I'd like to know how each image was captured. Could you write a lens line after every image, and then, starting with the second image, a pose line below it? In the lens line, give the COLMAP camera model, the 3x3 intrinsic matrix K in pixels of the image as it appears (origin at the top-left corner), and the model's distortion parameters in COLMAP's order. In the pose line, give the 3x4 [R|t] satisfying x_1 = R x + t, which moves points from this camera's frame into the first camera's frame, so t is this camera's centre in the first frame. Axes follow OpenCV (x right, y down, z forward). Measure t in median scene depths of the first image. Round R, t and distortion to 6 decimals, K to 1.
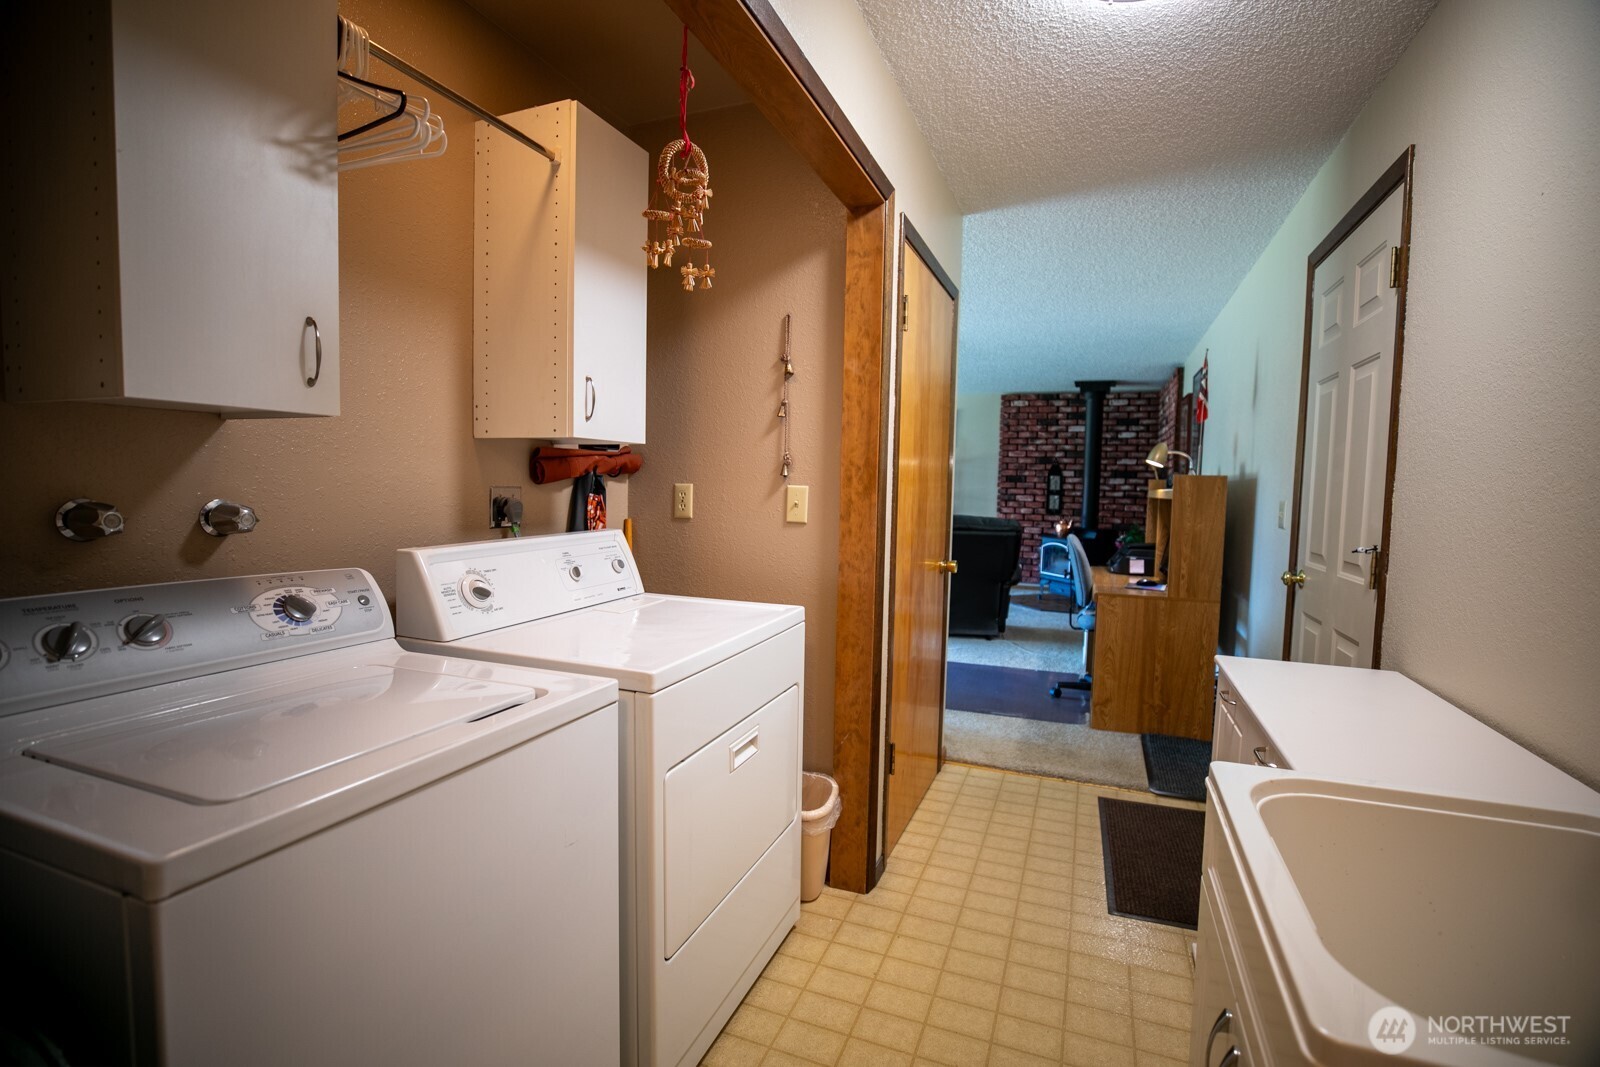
lens RADIAL K [[740.6, 0, 802.9], [0, 740.6, 532.4], [0, 0, 1]] dist [-0.016471, 0.002272]
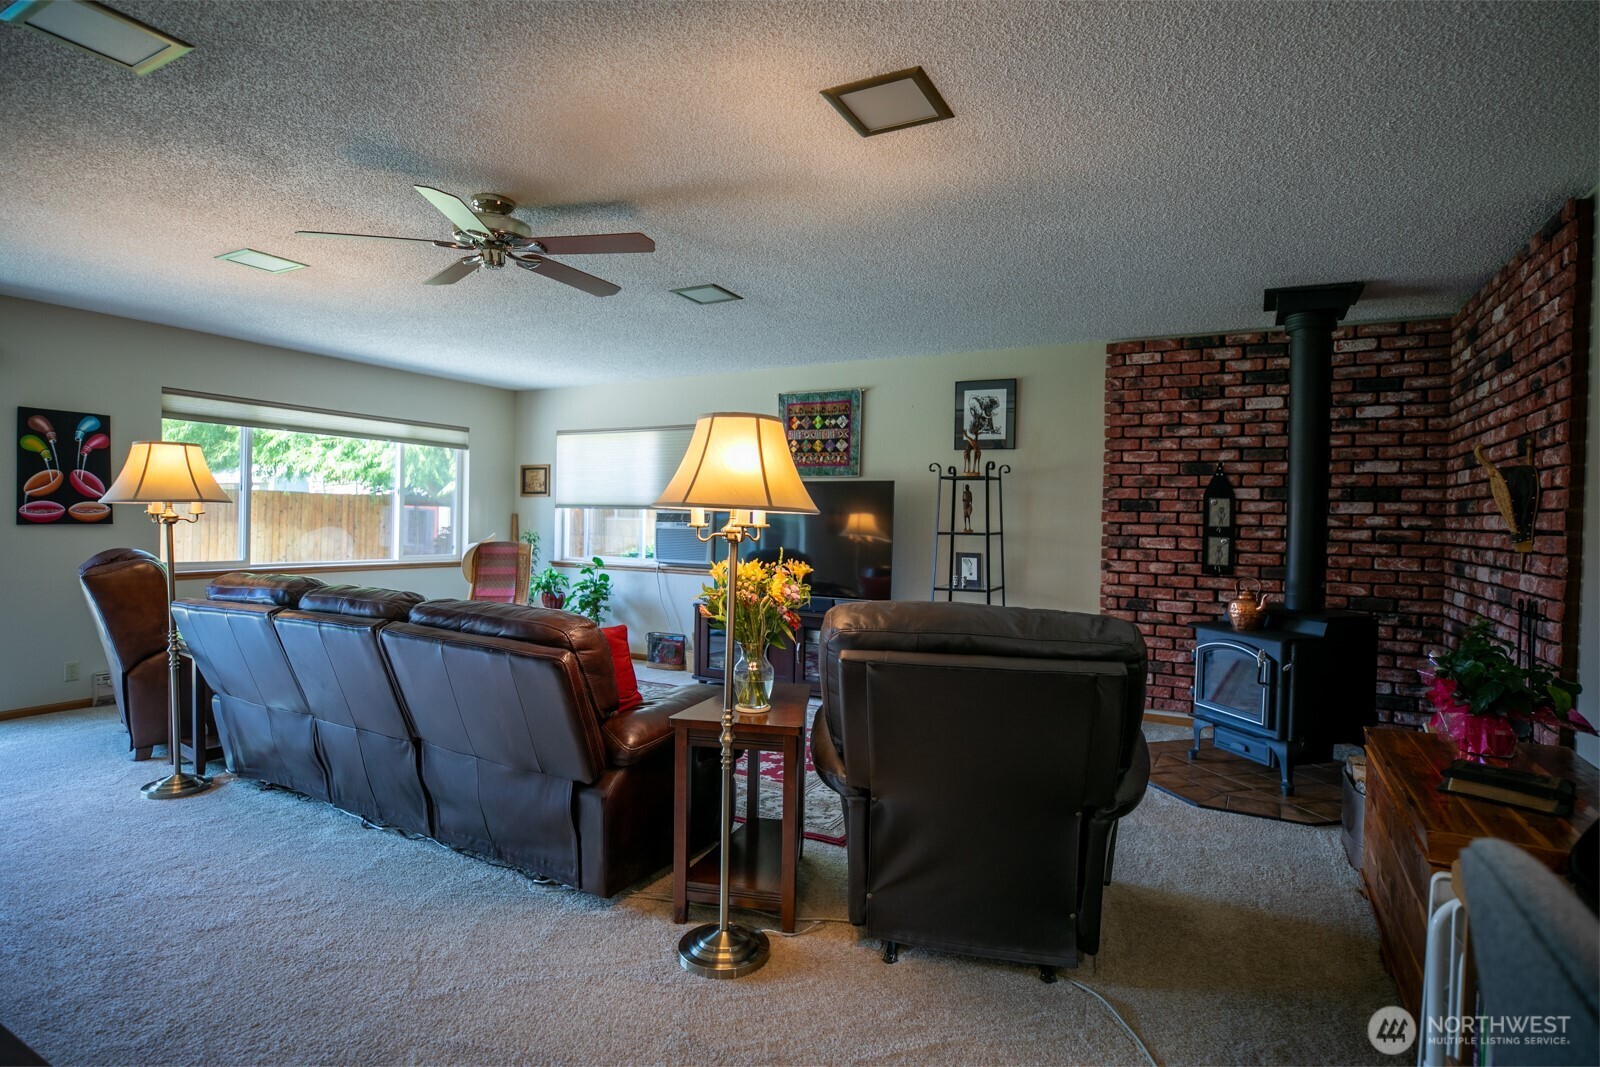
lens RADIAL K [[824.8, 0, 798.3], [0, 824.8, 536.9], [0, 0, 1]] dist [-0.018195, -0.000165]
pose [[0.992508, -0.002685, -0.122153, 0.126525], [-0.003021, 0.998914, -0.046497, -0.024012], [0.122146, 0.046517, 0.991421, 0.417283]]
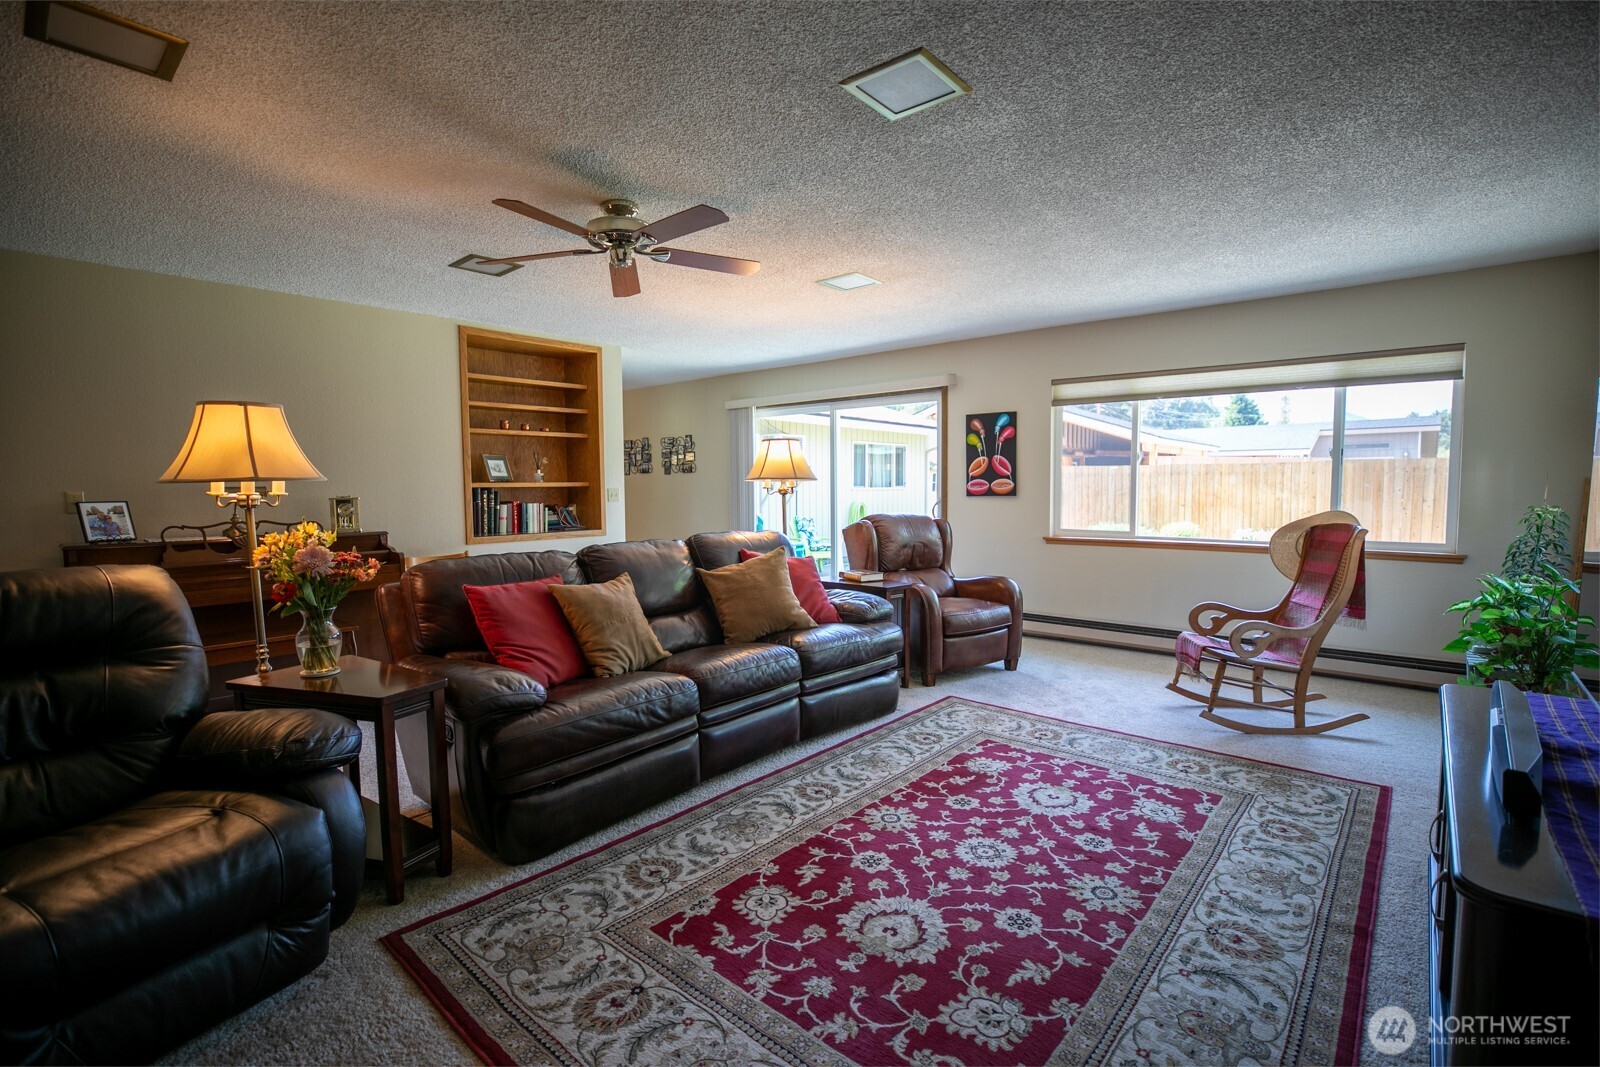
lens RADIAL K [[740.6, 0, 798.5], [0, 740.6, 538.6], [0, 0, 1]] dist [-0.016471, 0.002272]
pose [[-0.333648, 0.048633, -0.941443, 0.494099], [-0.063270, 0.995261, 0.073836, -0.107341], [0.940572, 0.084200, -0.328990, 1.799678]]
